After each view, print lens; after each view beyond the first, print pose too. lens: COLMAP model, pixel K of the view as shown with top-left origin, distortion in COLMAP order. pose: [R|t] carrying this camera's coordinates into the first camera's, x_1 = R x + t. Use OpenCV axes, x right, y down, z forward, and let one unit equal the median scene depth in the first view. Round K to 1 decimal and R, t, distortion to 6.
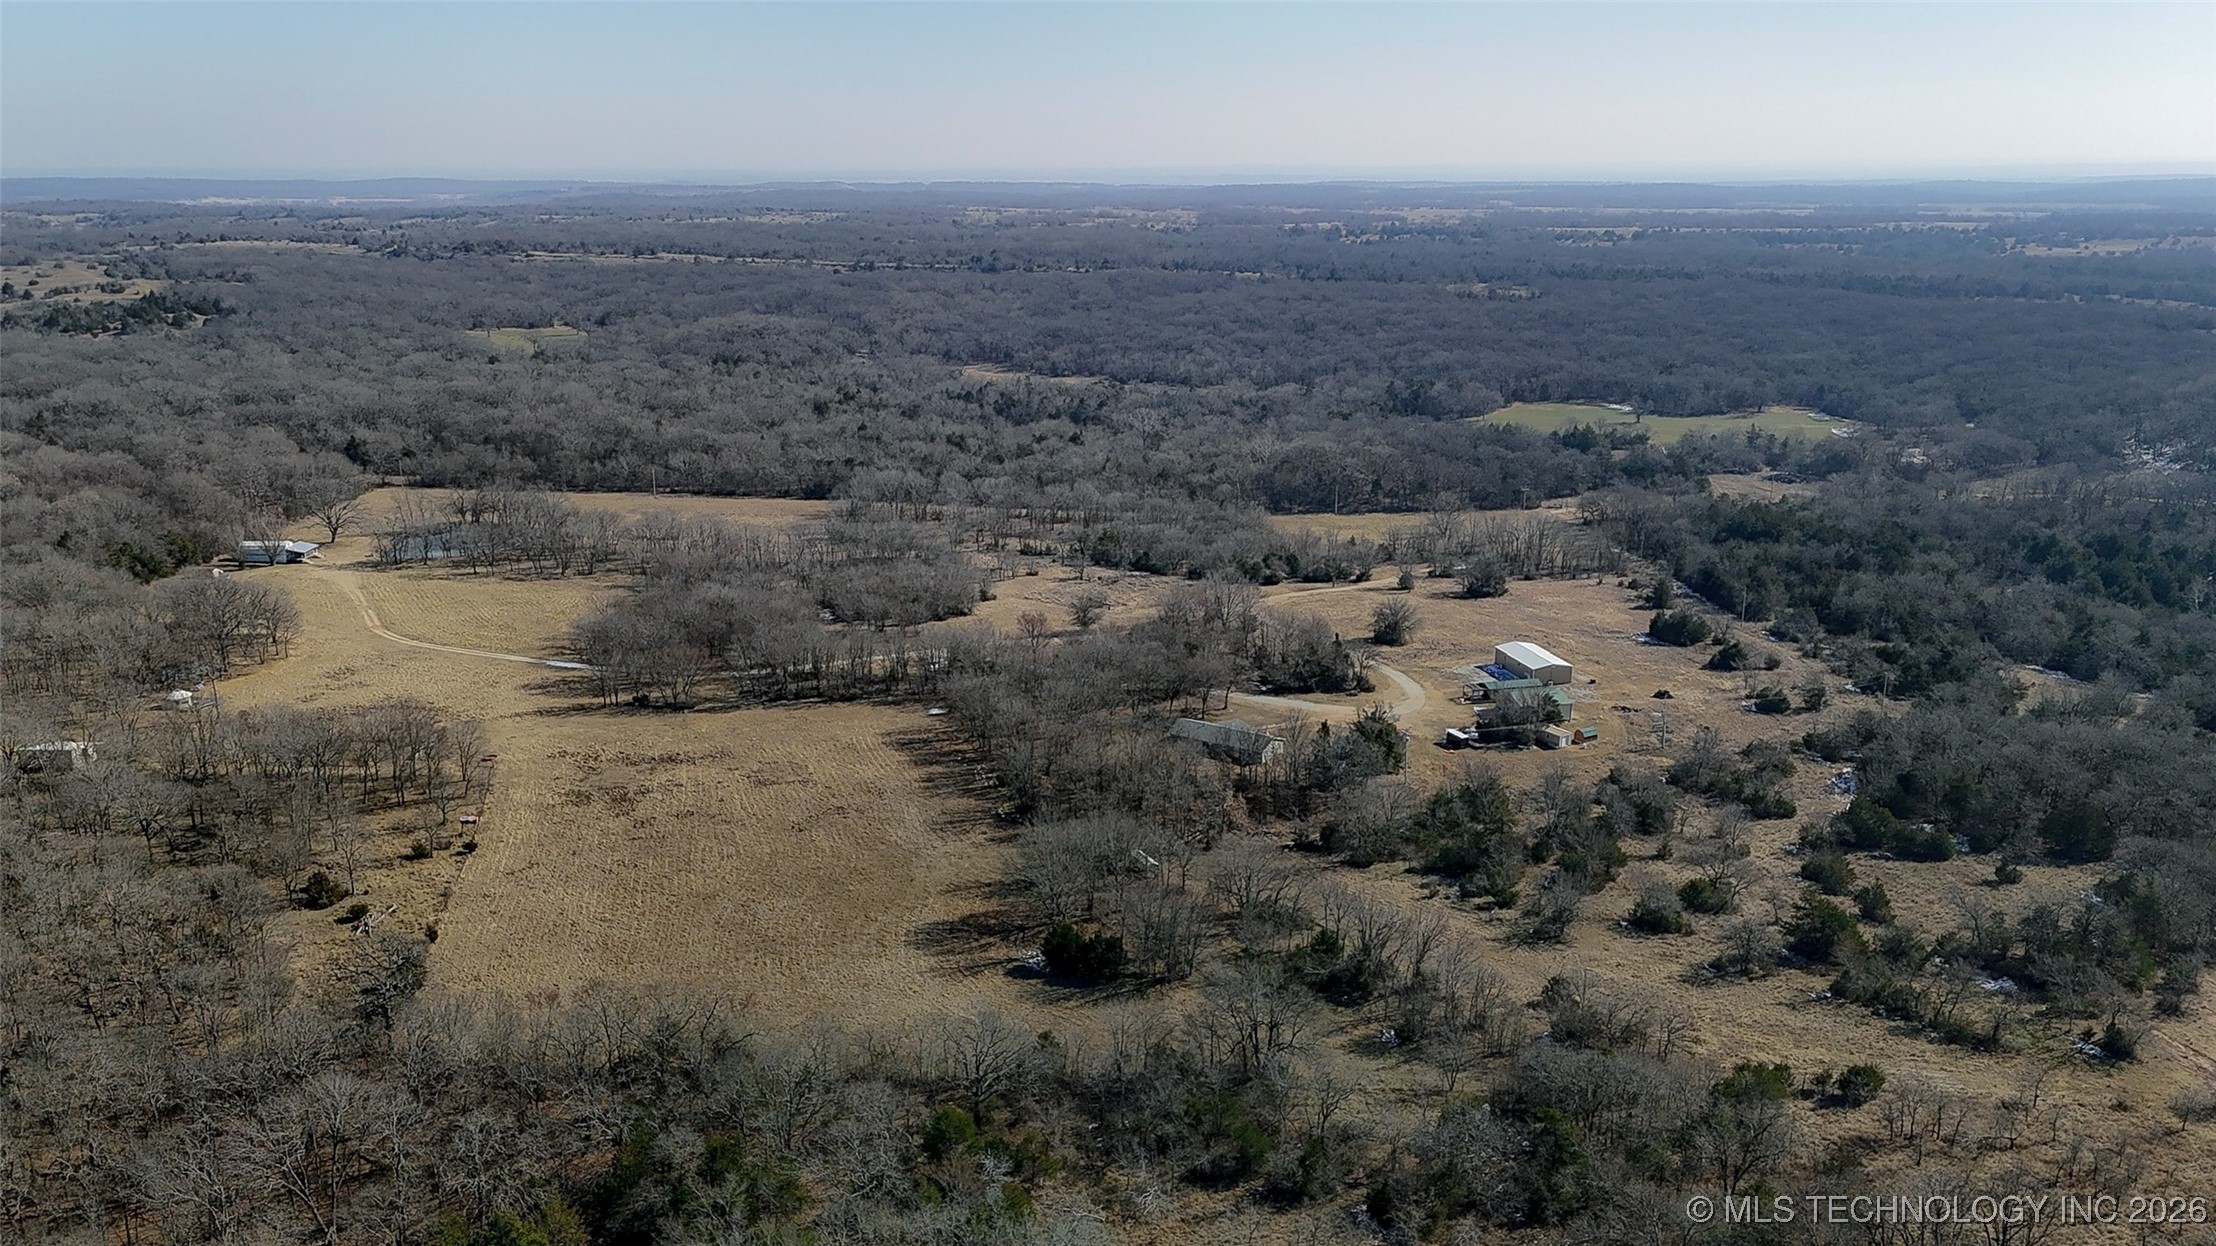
lens RADIAL K [[1574.4, 0, 1101.3], [0, 1574.4, 624.8], [0, 0, 1]] dist [0.052122, -0.023505]
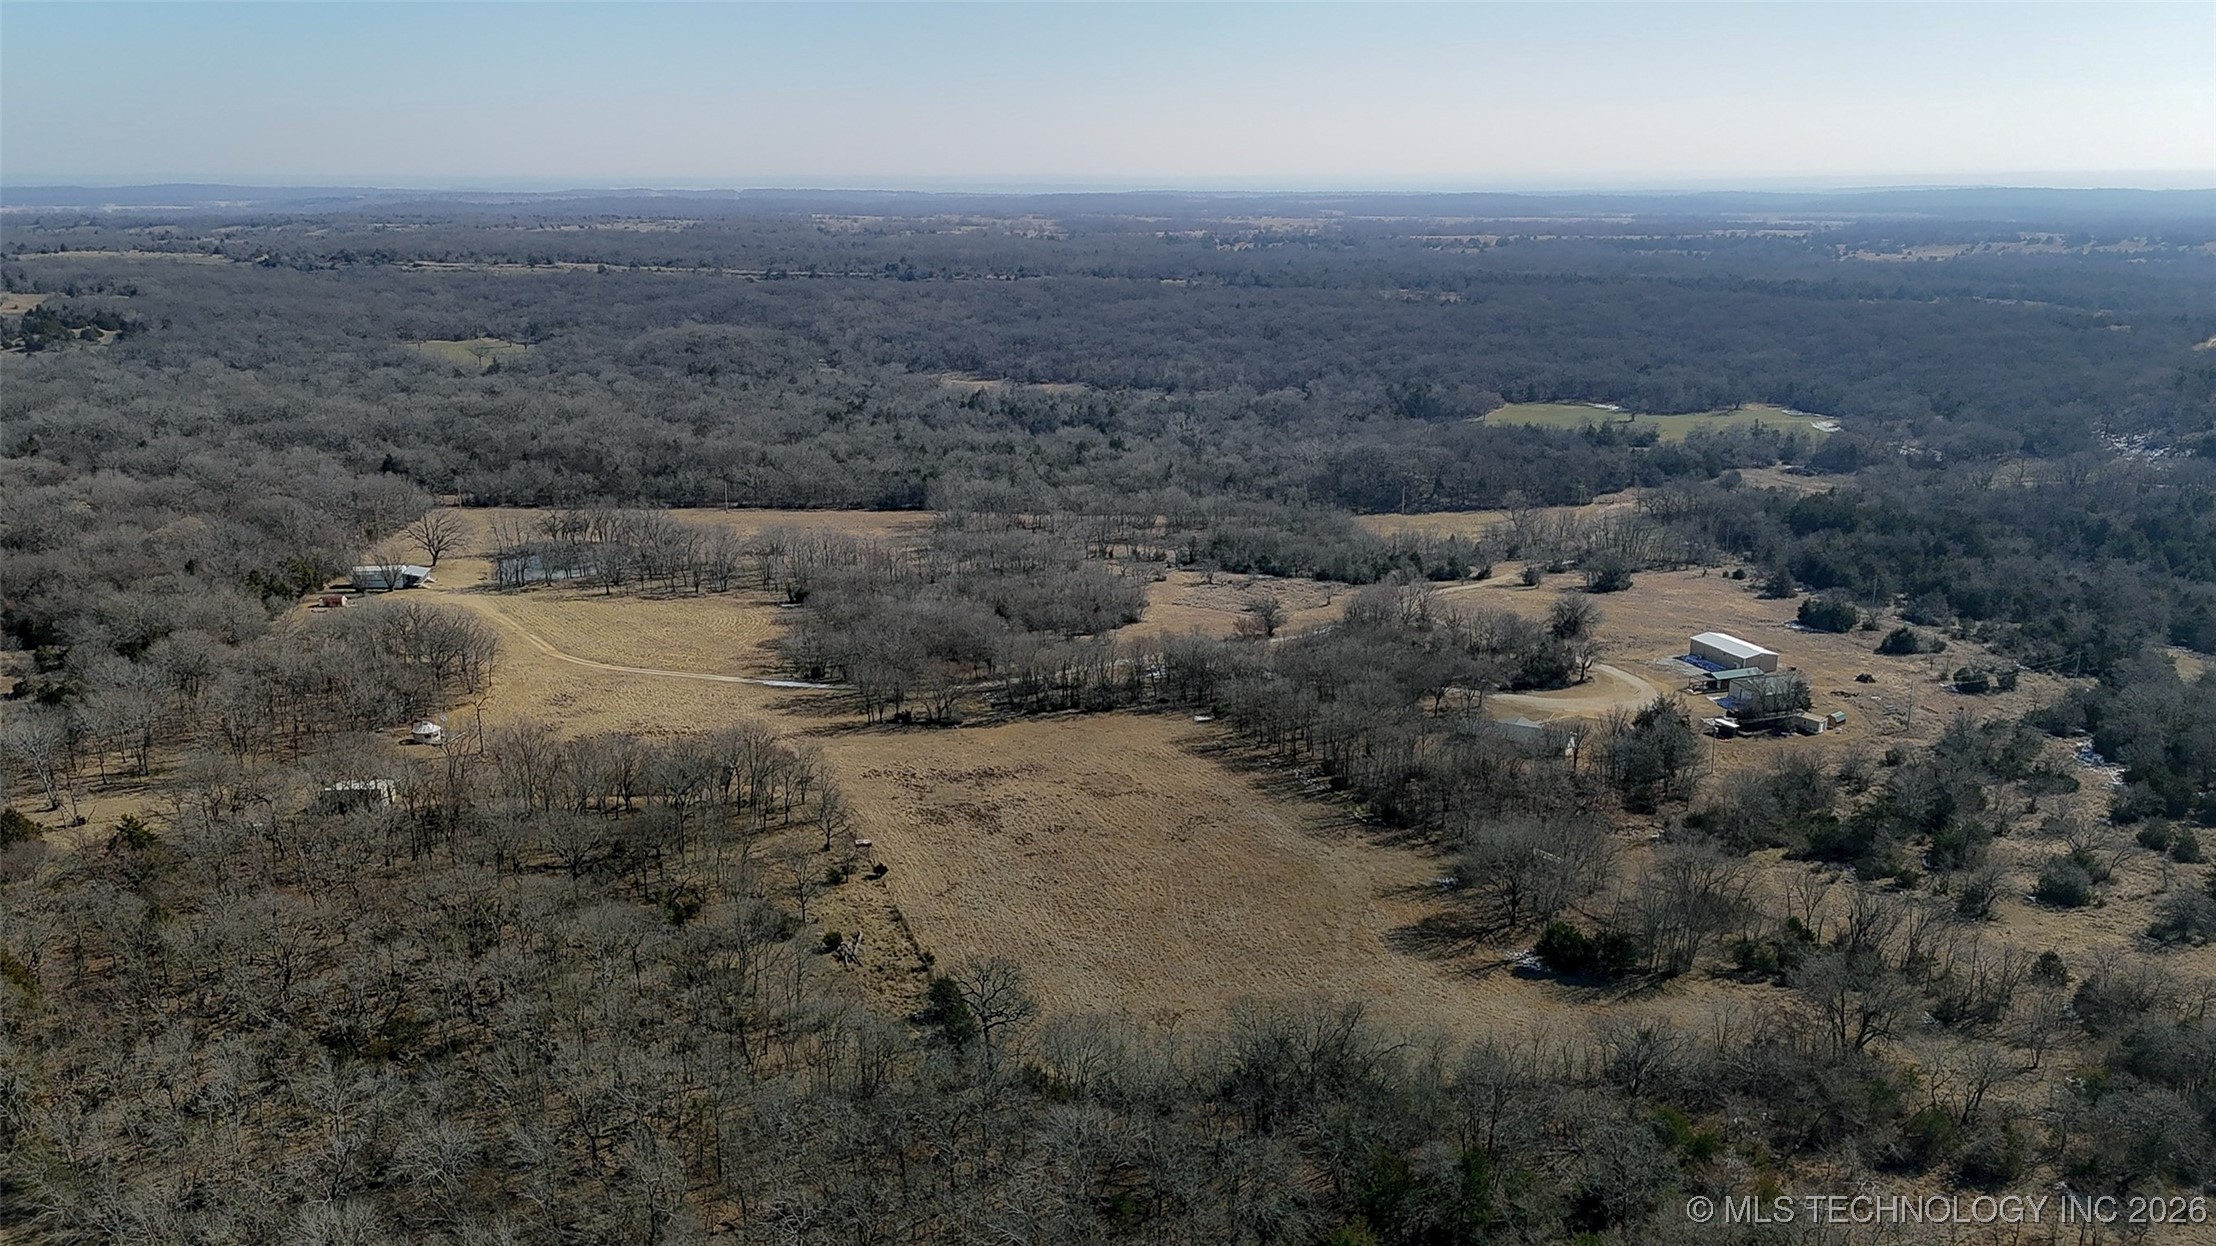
lens RADIAL K [[1574.4, 0, 1102.2], [0, 1574.4, 617.9], [0, 0, 1]] dist [0.052122, -0.023505]
pose [[0.994165, -0.027975, 0.104177, -0.149614], [0.028936, 0.999551, -0.007728, -0.001312], [-0.103914, 0.010697, 0.994529, 0.010913]]
